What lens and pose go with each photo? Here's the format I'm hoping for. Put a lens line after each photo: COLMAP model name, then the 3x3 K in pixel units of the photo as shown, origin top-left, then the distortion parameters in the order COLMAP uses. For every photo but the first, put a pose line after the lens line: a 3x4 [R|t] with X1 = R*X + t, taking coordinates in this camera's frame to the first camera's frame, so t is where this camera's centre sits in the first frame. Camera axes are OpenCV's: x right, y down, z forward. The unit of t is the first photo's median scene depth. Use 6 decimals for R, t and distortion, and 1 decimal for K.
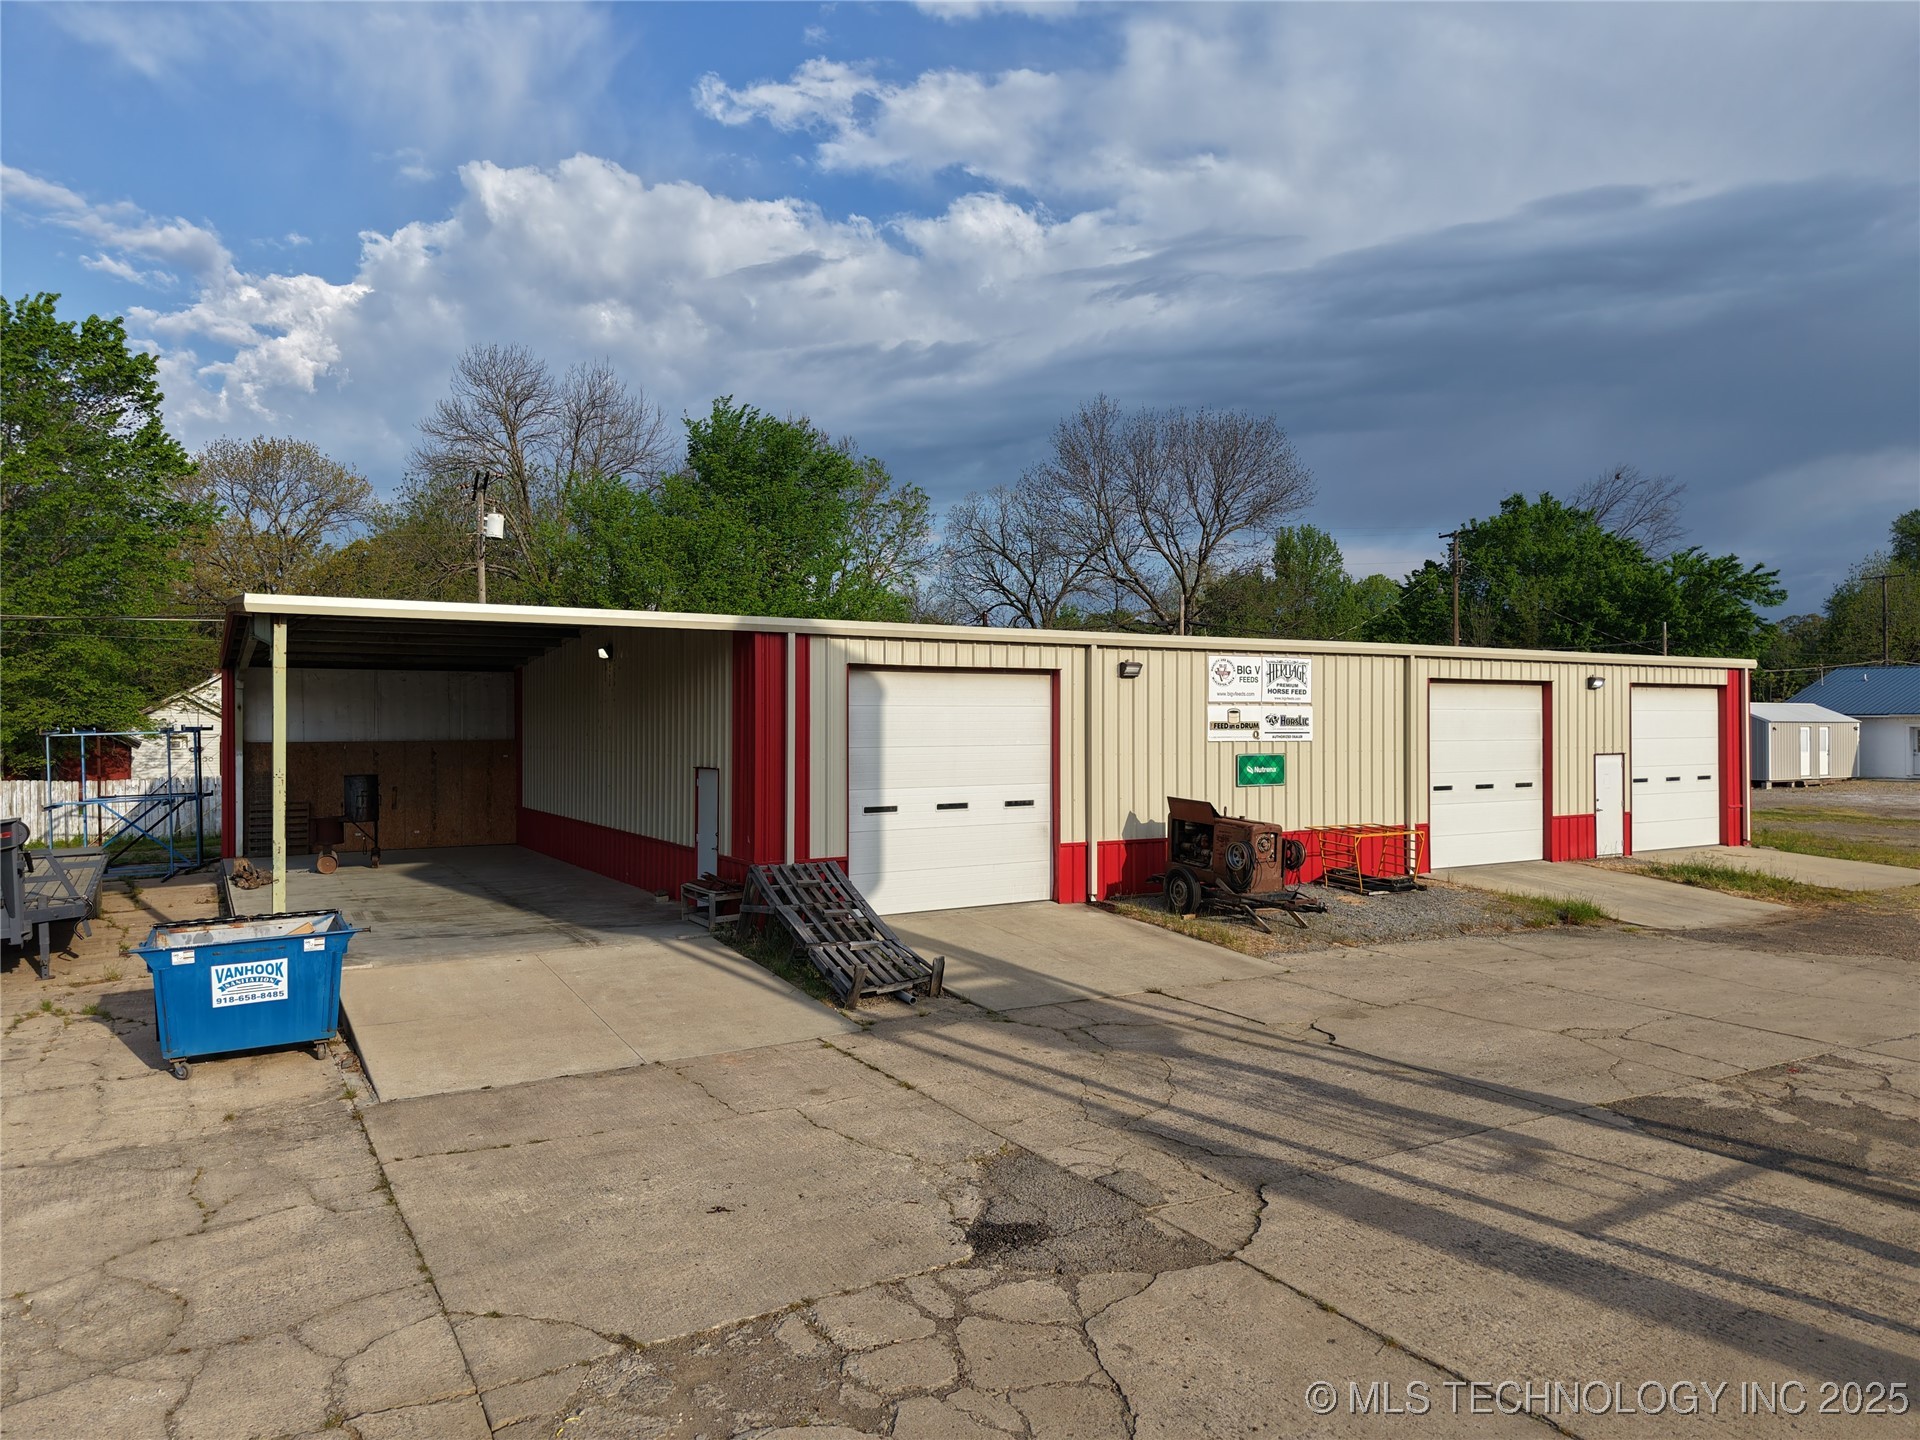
lens RADIAL K [[1286.2, 0, 953.9], [0, 1286.2, 712.2], [0, 0, 1]] dist [0.045165, -0.054643]
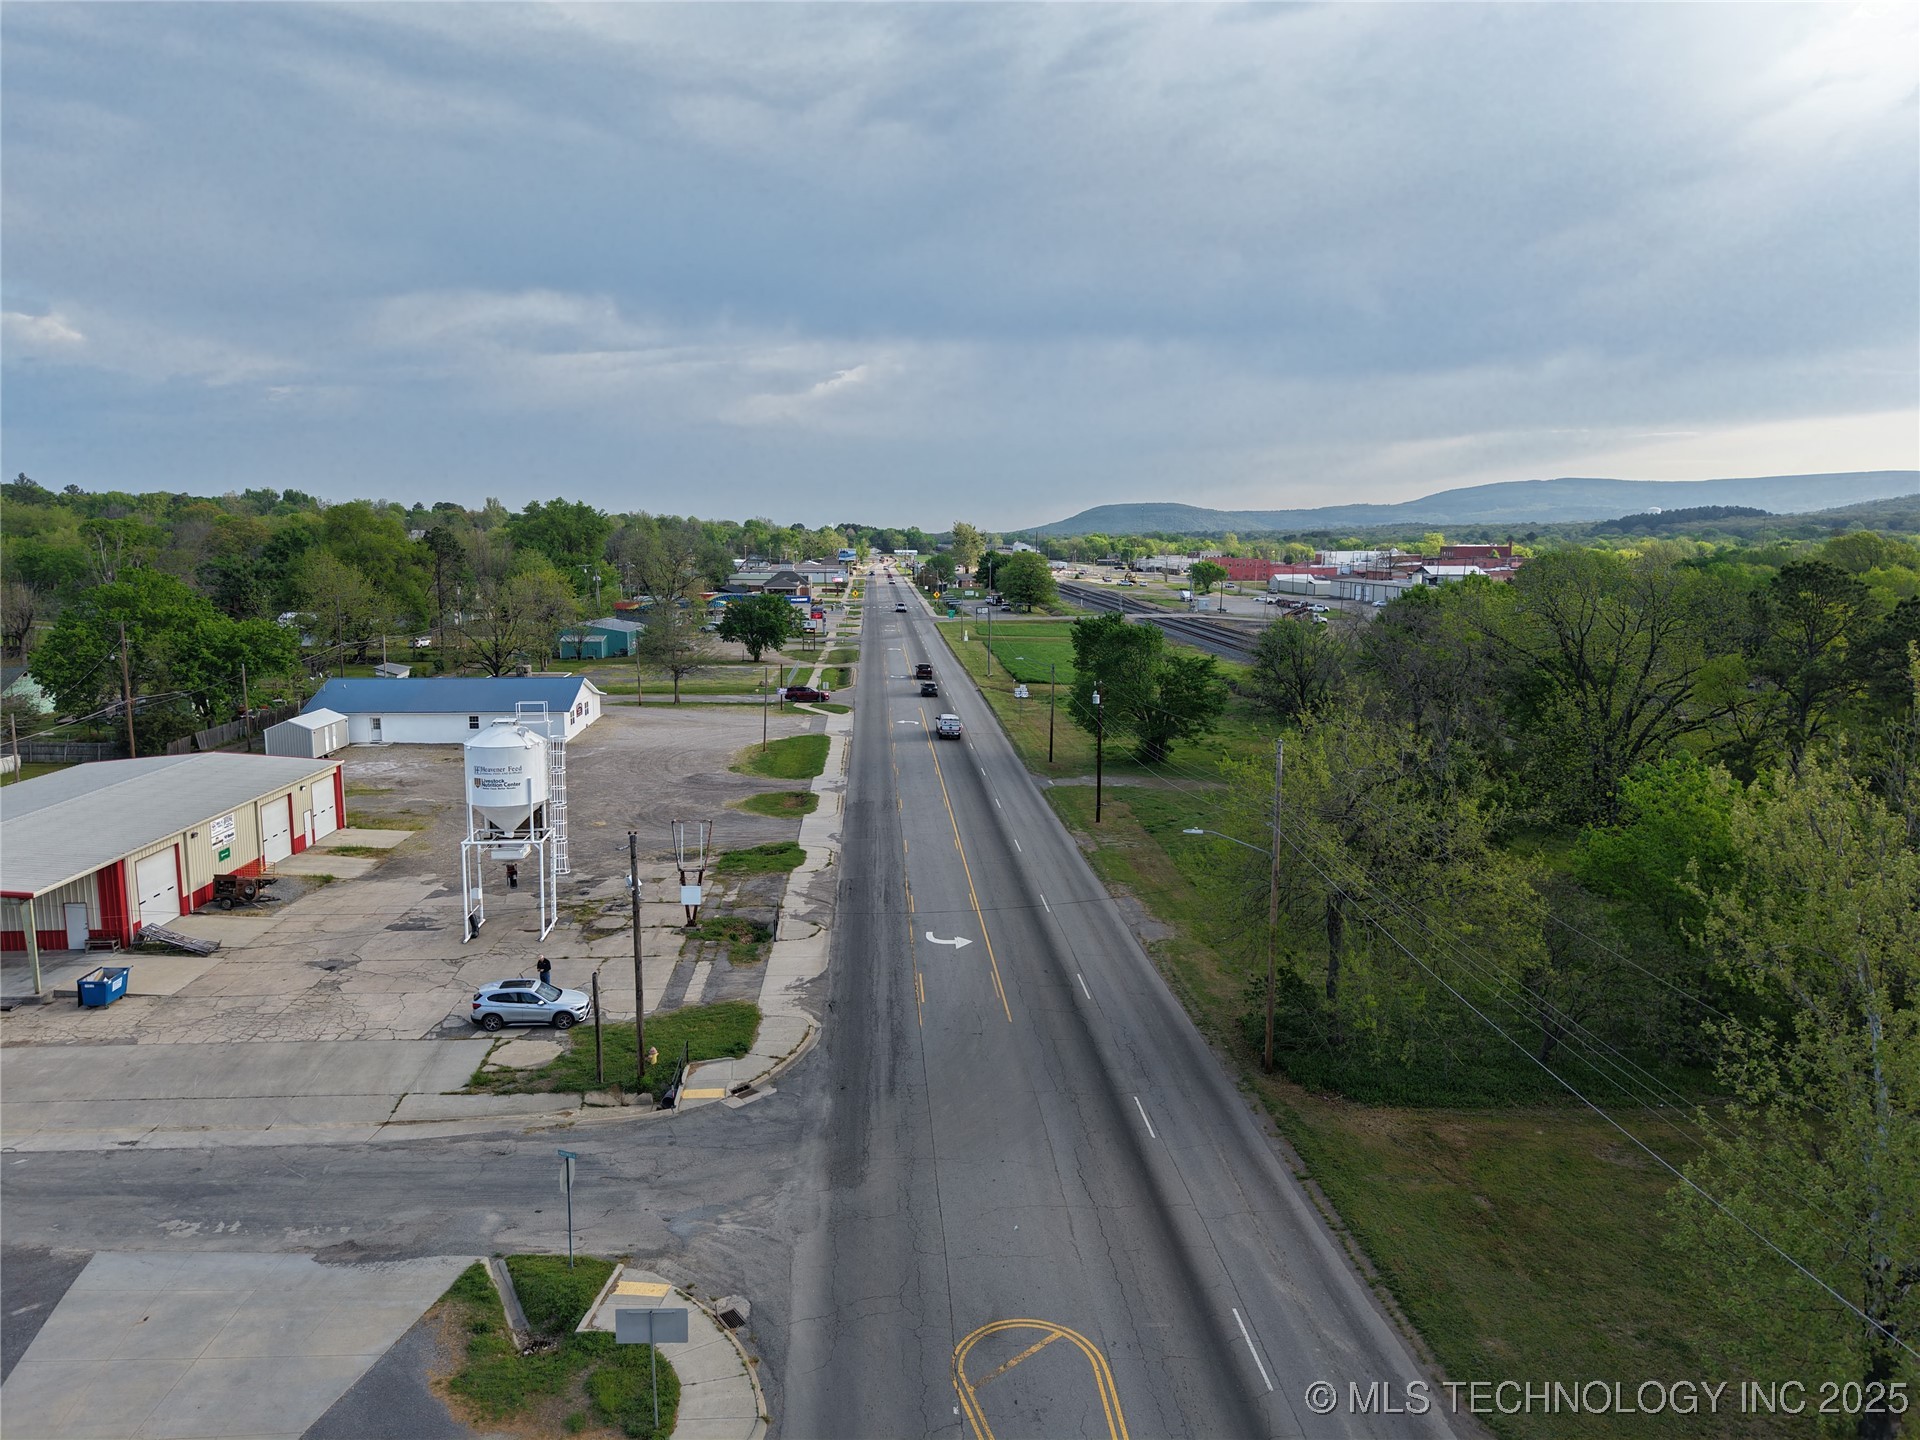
lens RADIAL K [[1286.2, 0, 953.9], [0, 1286.2, 712.2], [0, 0, 1]] dist [0.045165, -0.054643]
pose [[0.453544, -0.119553, 0.883179, -1.605345], [-0.008747, 0.990317, 0.138548, -0.710958], [-0.891191, -0.070562, 0.448107, -1.822312]]
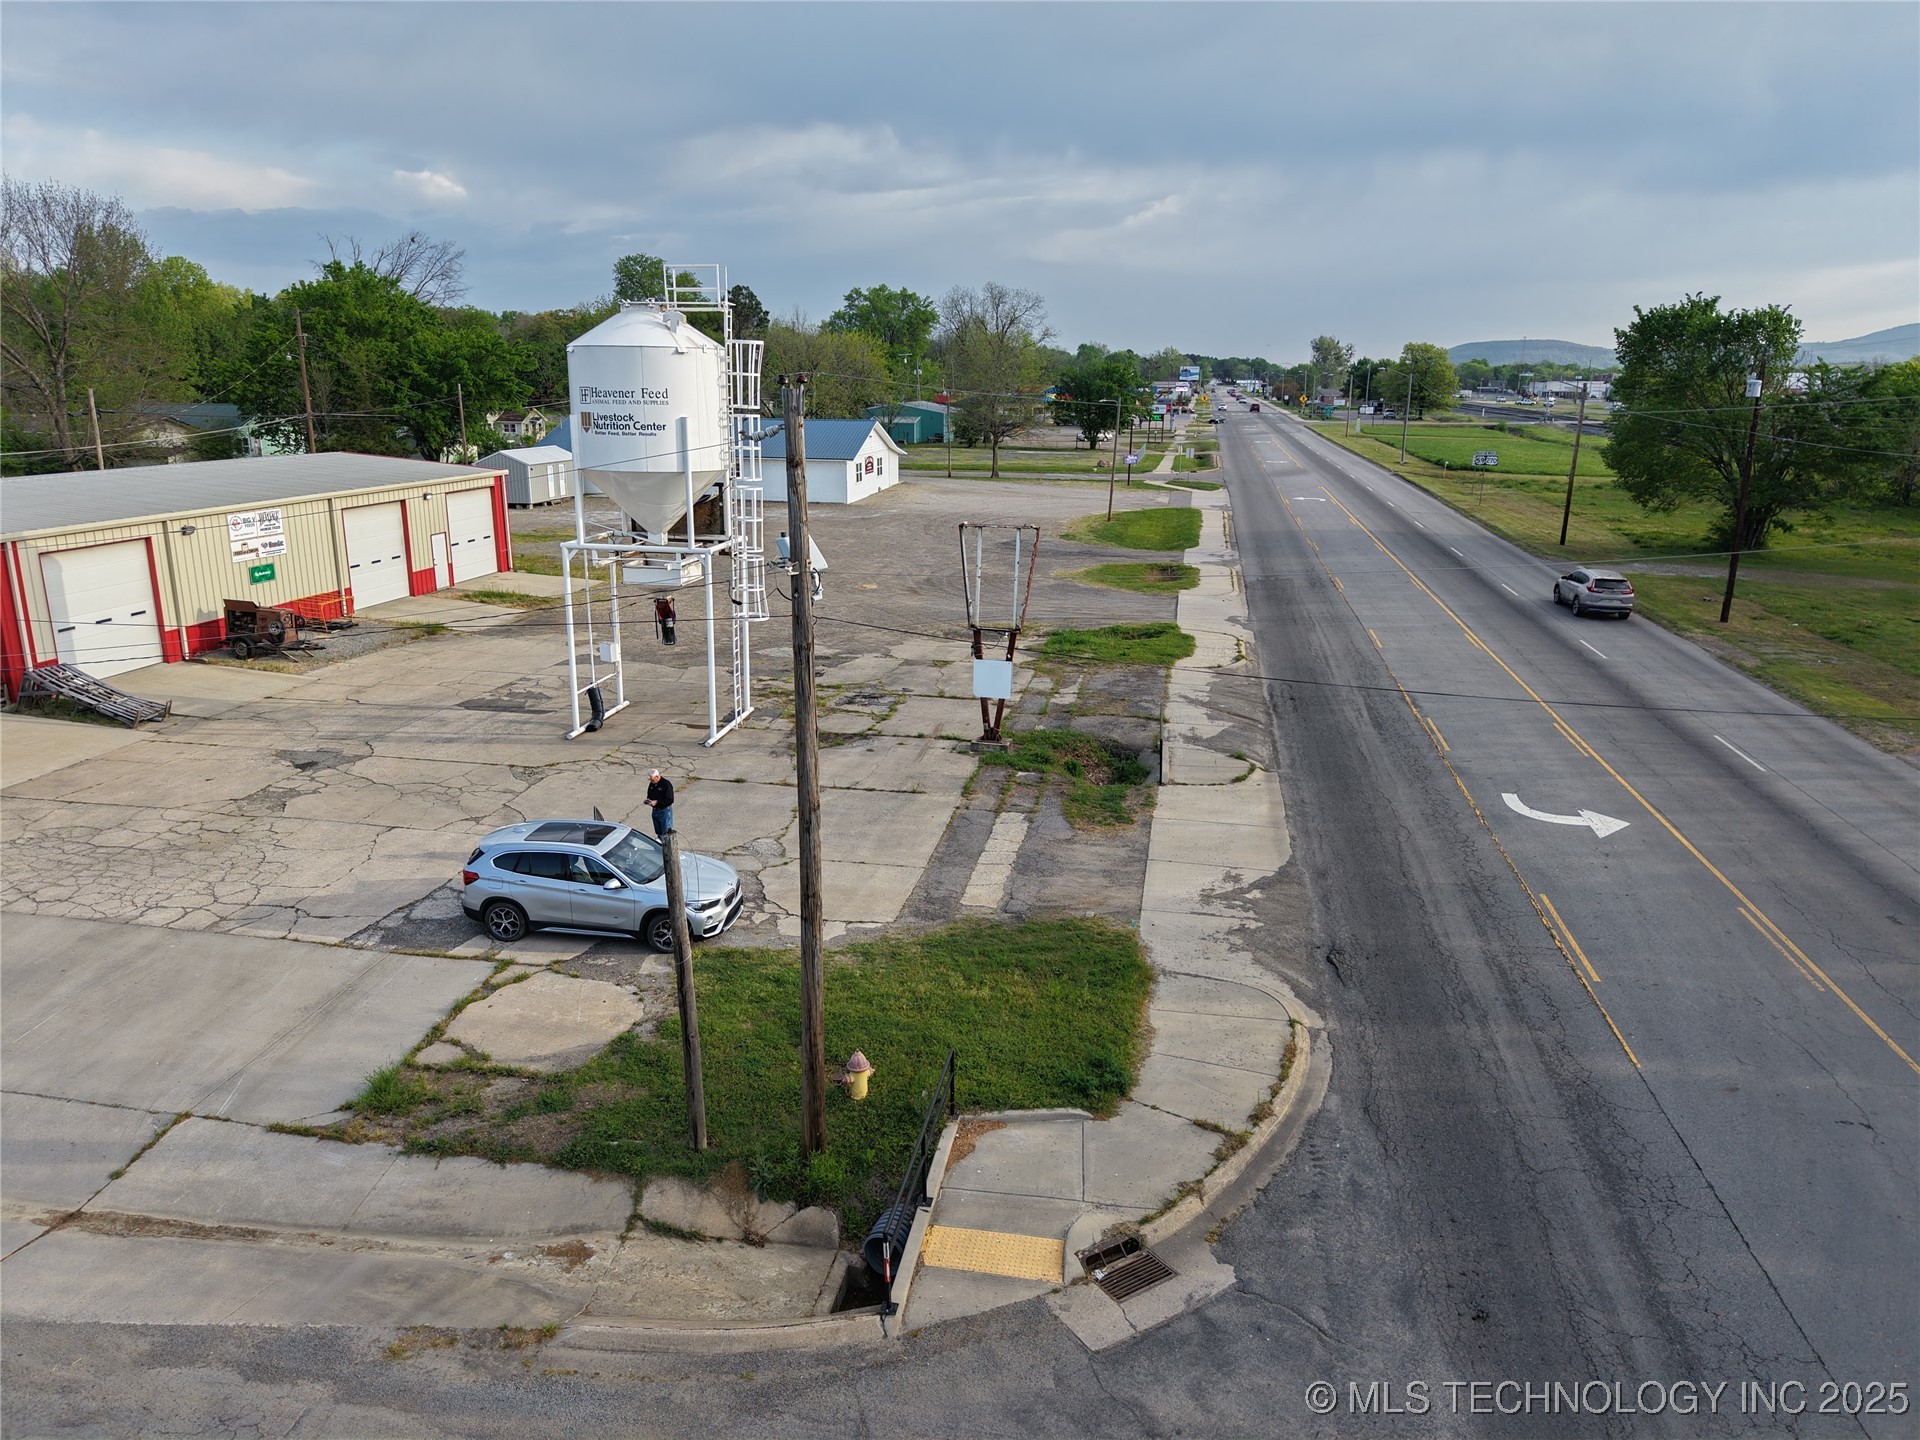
lens RADIAL K [[1286.2, 0, 953.9], [0, 1286.2, 712.2], [0, 0, 1]] dist [0.045165, -0.054643]
pose [[0.659493, -0.183964, 0.728853, -0.496144], [-0.012444, 0.966787, 0.255279, -0.248415], [-0.751608, -0.177425, 0.635300, -0.952527]]
